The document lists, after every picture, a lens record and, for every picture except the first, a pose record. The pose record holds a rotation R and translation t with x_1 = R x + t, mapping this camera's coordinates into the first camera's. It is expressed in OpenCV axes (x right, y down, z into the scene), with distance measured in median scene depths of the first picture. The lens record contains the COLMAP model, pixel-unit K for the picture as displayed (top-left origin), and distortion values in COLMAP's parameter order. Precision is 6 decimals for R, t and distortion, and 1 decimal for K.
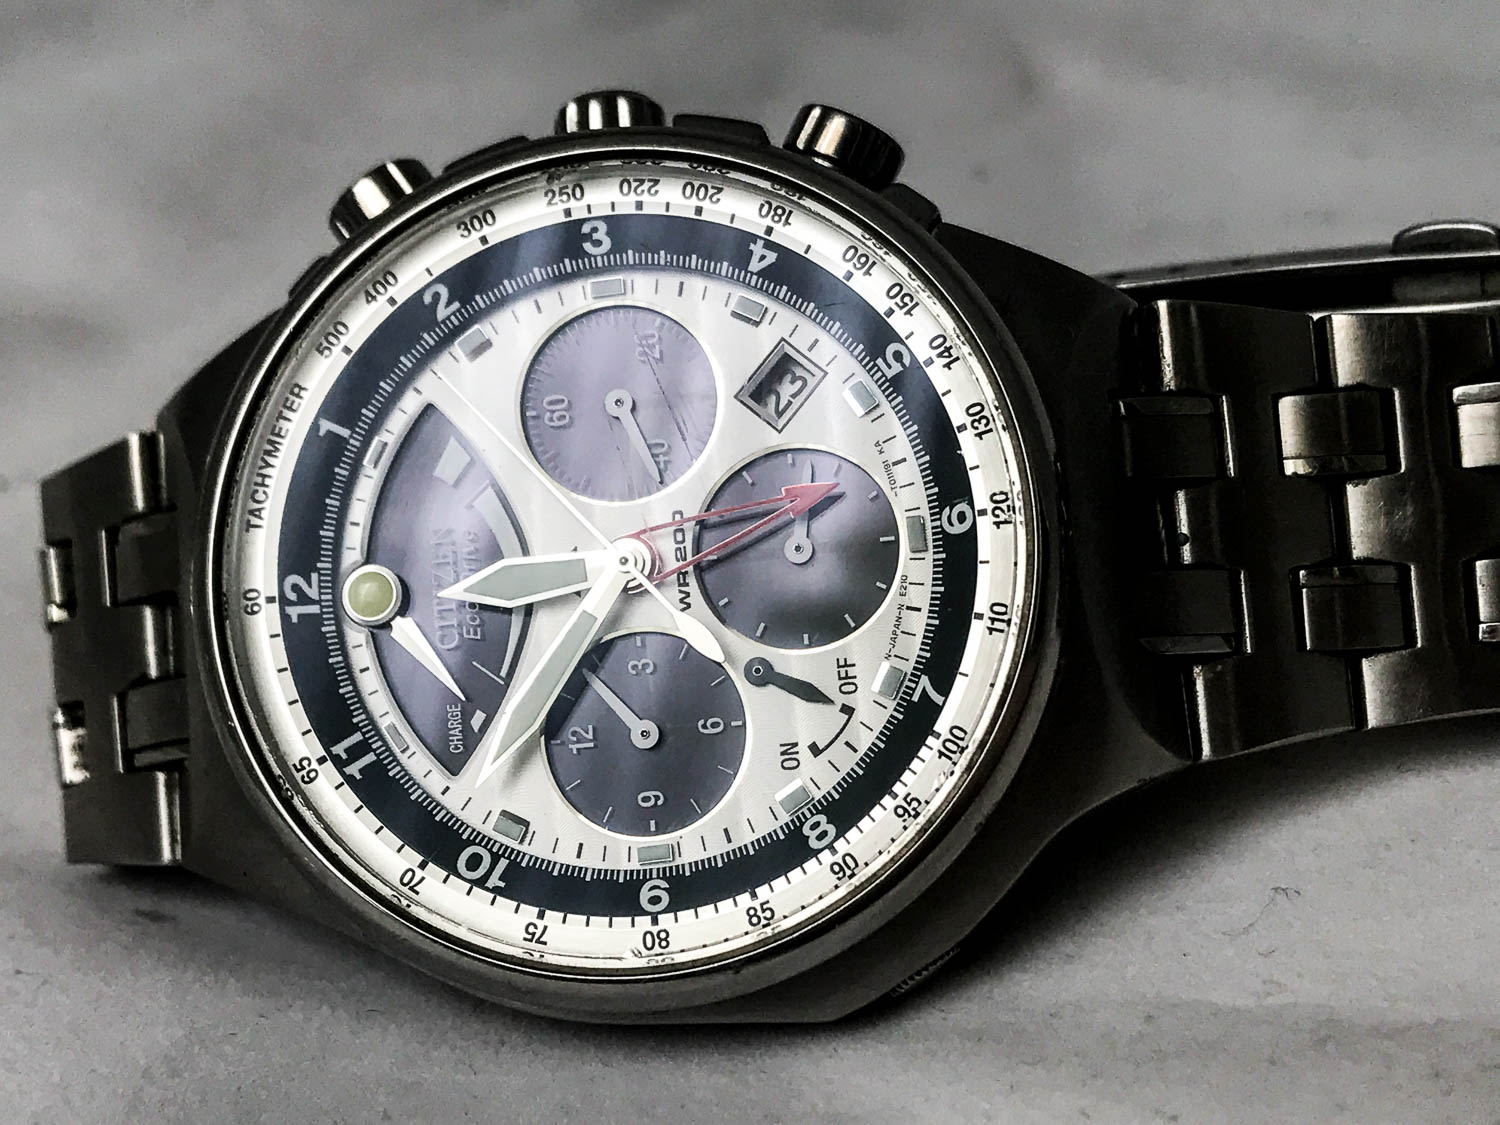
lens RADIAL K [[2760.8, 0, 750.0], [0, 2760.8, 562.5], [0, 0, 1]] dist [0.283560, -0.102715]
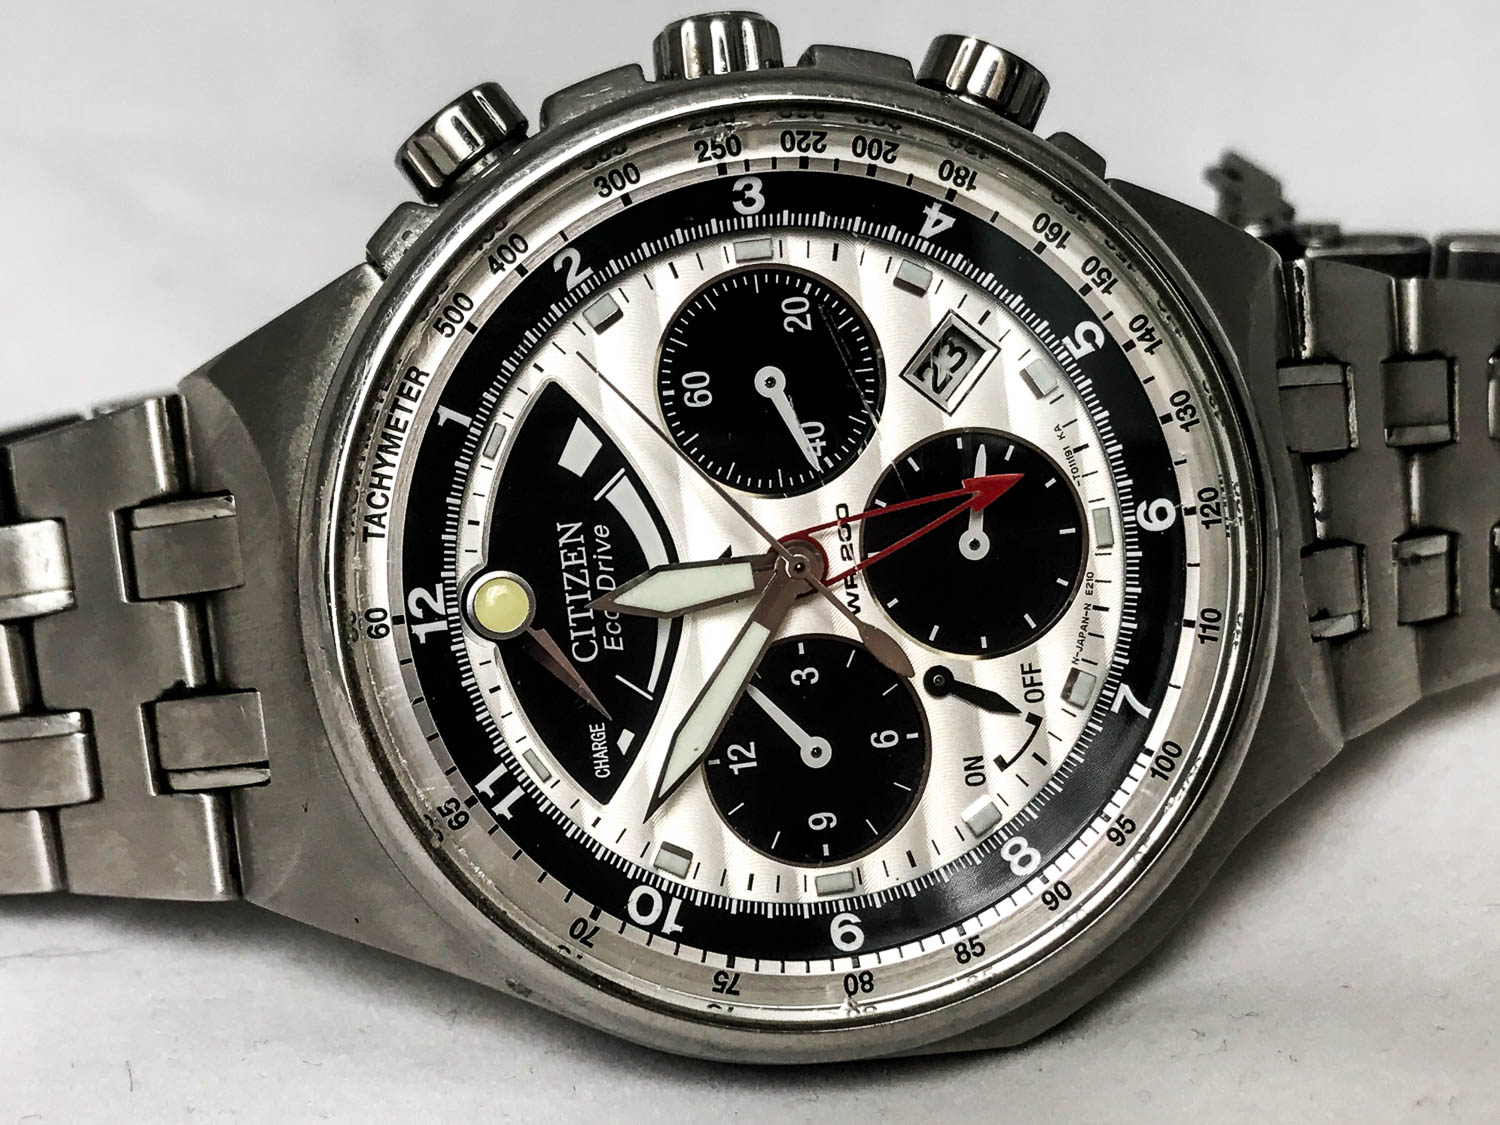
lens RADIAL K [[2760.8, 0, 750.0], [0, 2760.8, 562.5], [0, 0, 1]] dist [0.283560, -0.102715]
pose [[0.957579, -0.038094, 0.285641, -0.316986], [-0.006595, 0.988067, 0.153880, -0.140063], [-0.288094, -0.149236, 0.945902, 0.150422]]
